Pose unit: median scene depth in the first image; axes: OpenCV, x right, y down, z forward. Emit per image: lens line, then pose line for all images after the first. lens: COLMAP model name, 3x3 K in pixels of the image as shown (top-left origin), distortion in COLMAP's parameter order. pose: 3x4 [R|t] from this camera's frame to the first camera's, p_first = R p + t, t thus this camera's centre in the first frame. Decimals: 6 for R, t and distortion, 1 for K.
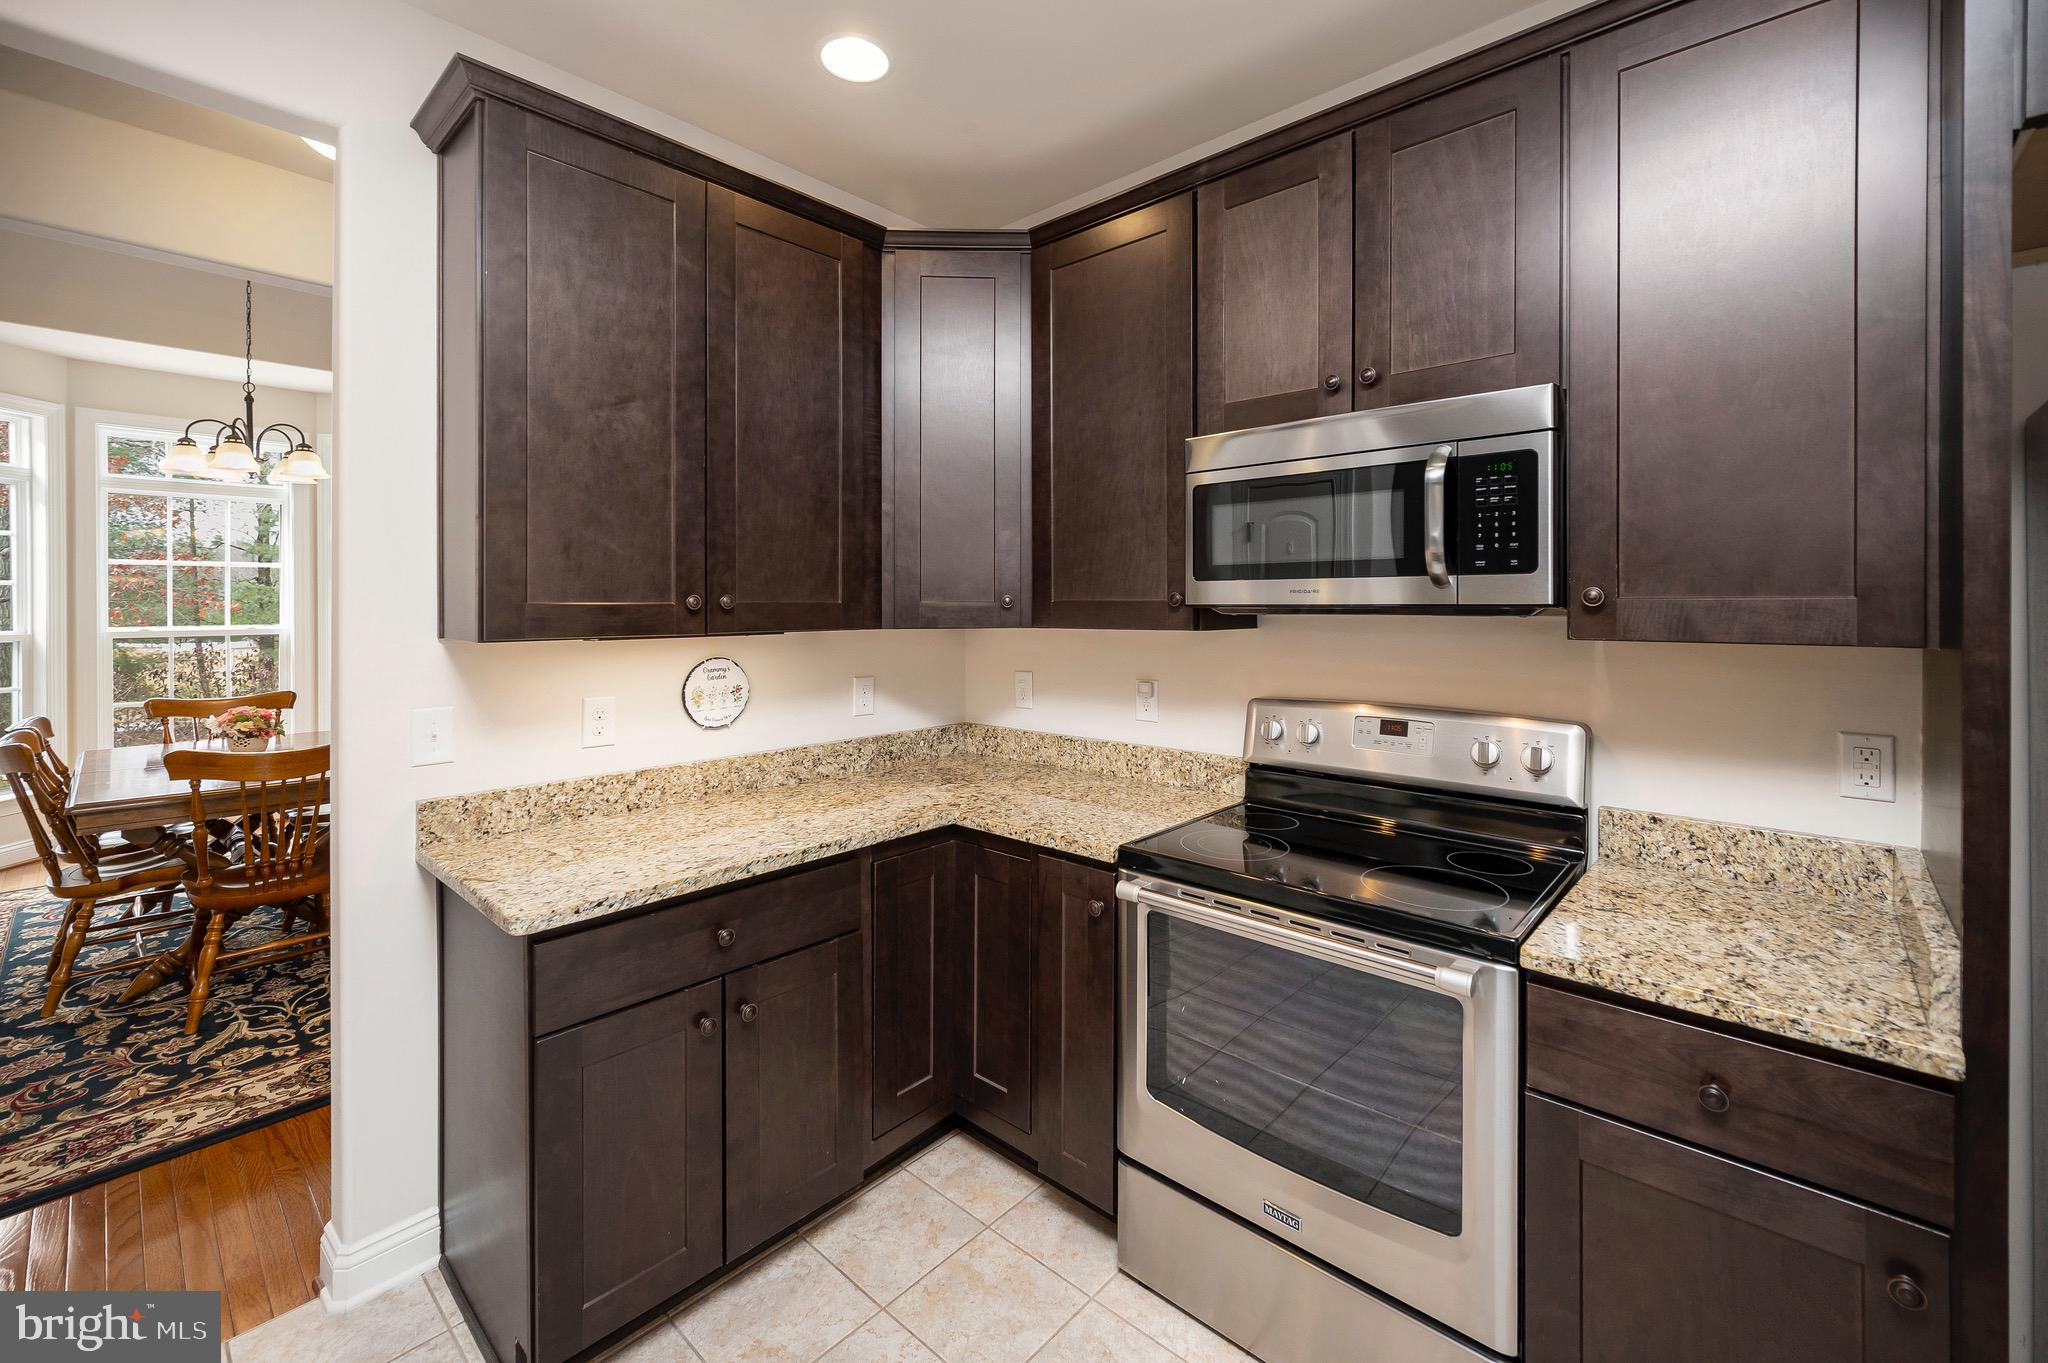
lens RADIAL K [[850.6, 0, 1018.2], [0, 850.6, 612.3], [0, 0, 1]] dist [-0.000622, 0.000210]
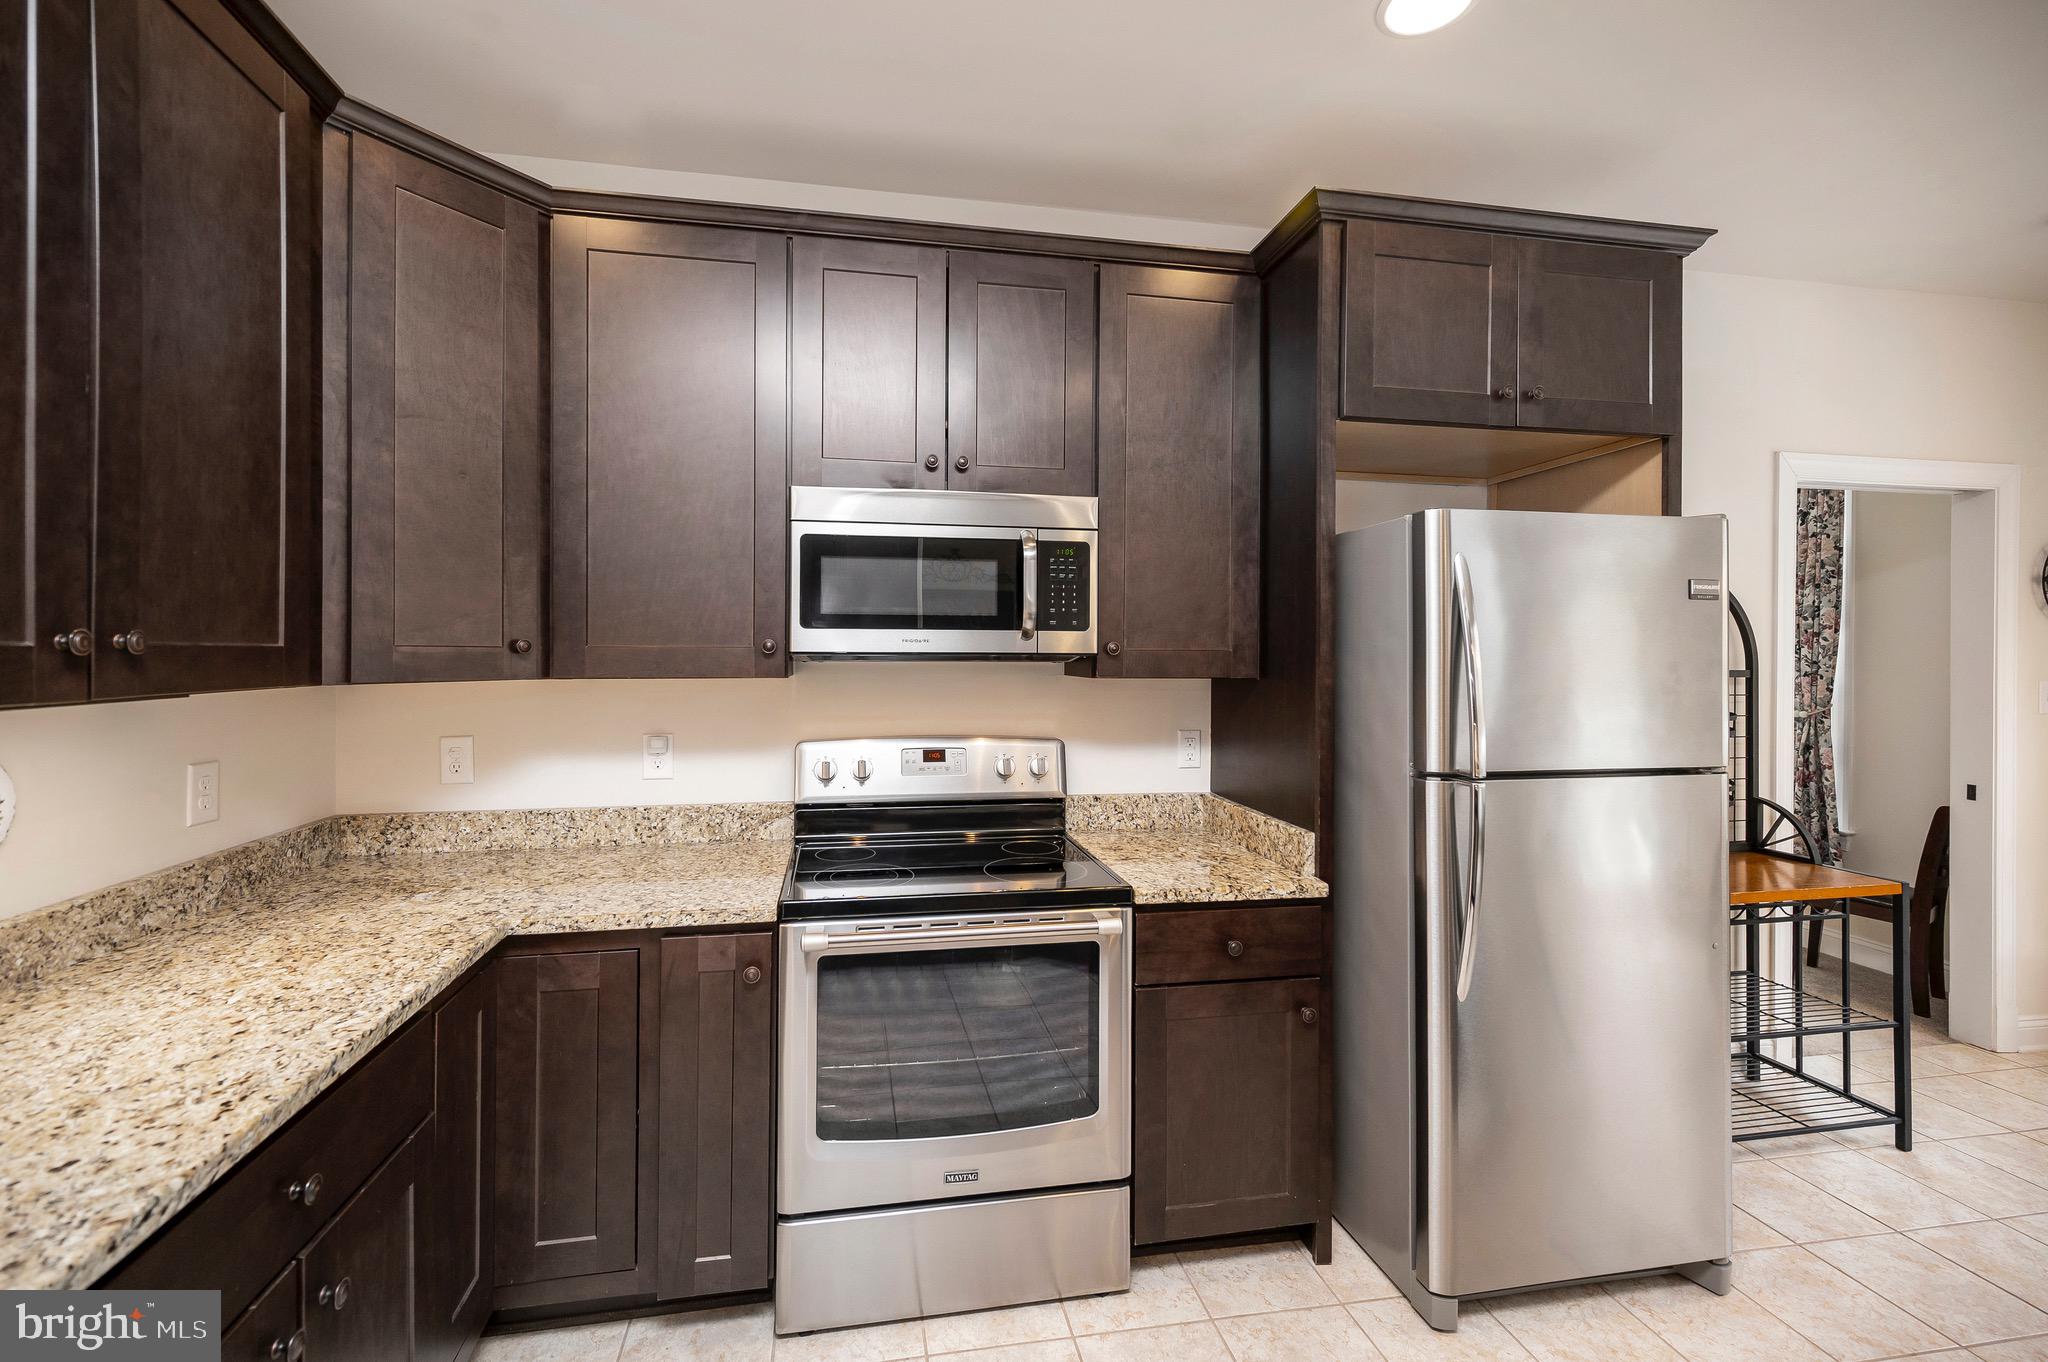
lens RADIAL K [[851.4, 0, 980.4], [0, 851.4, 672.8], [0, 0, 1]] dist [0.006166, 0.000276]
pose [[0.613187, -0.013684, 0.789820, -0.463037], [0.002316, 0.999877, 0.015525, 0.000331], [-0.789935, -0.007690, 0.613143, 0.211447]]
